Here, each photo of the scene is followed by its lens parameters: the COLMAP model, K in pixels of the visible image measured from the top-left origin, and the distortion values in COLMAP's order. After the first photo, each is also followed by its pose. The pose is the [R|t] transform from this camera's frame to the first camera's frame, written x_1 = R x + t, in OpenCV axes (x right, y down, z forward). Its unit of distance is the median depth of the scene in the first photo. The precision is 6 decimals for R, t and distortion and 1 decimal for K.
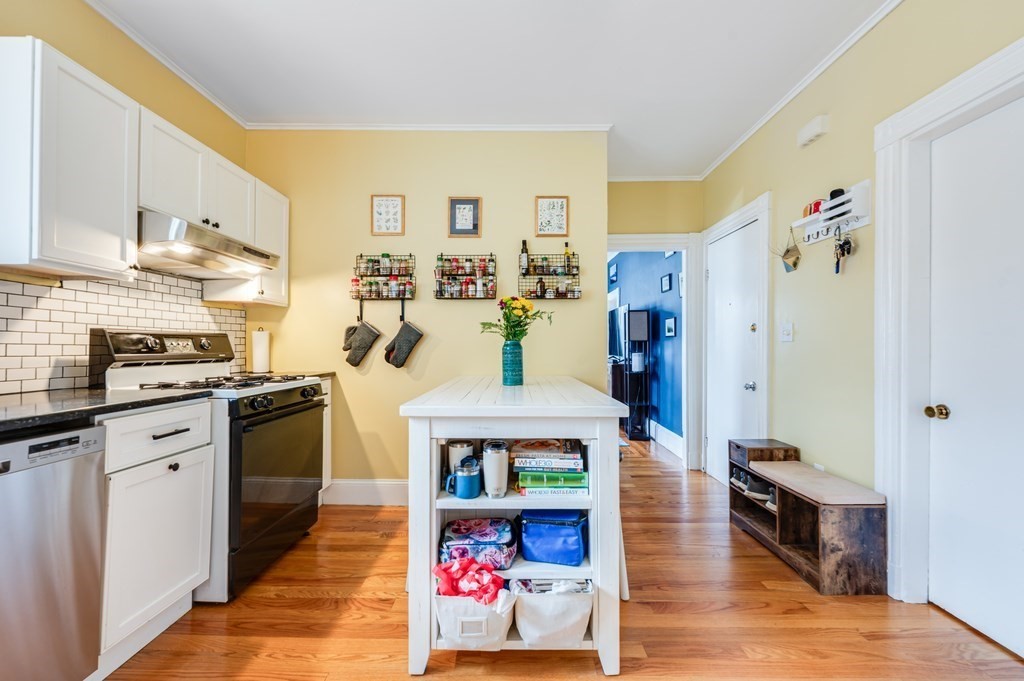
lens RADIAL K [[432.6, 0, 512.7], [0, 432.6, 342.6], [0, 0, 1]] dist [-0.000827, 0.000145]
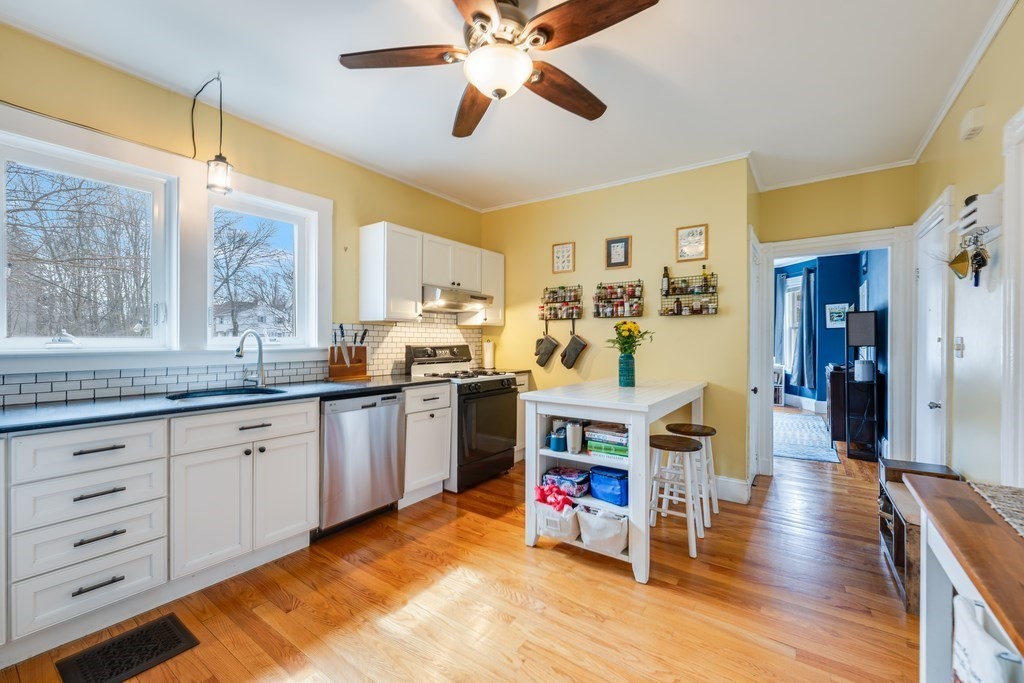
lens RADIAL K [[423.6, 0, 489.4], [0, 423.6, 340.3], [0, 0, 1]] dist [0.000423, 0.000047]
pose [[0.807123, -0.000731, -0.590383, 0.409398], [0.003808, 0.999985, 0.003968, -0.048928], [0.590371, -0.005451, 0.807114, -0.299434]]
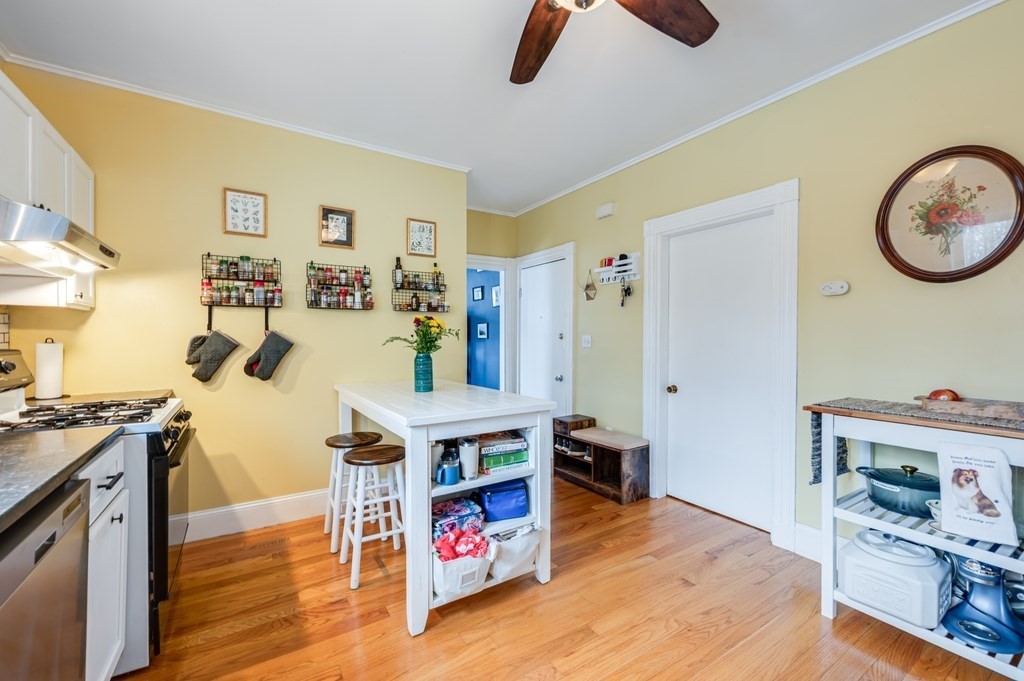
lens RADIAL K [[429.1, 0, 528.9], [0, 429.1, 339.7], [0, 0, 1]] dist [0.000431, 0.000148]
pose [[0.825605, -0.007339, 0.564201, -0.395445], [-0.001234, 0.999890, 0.014813, -0.055388], [-0.564247, -0.012926, 0.825505, -0.108435]]
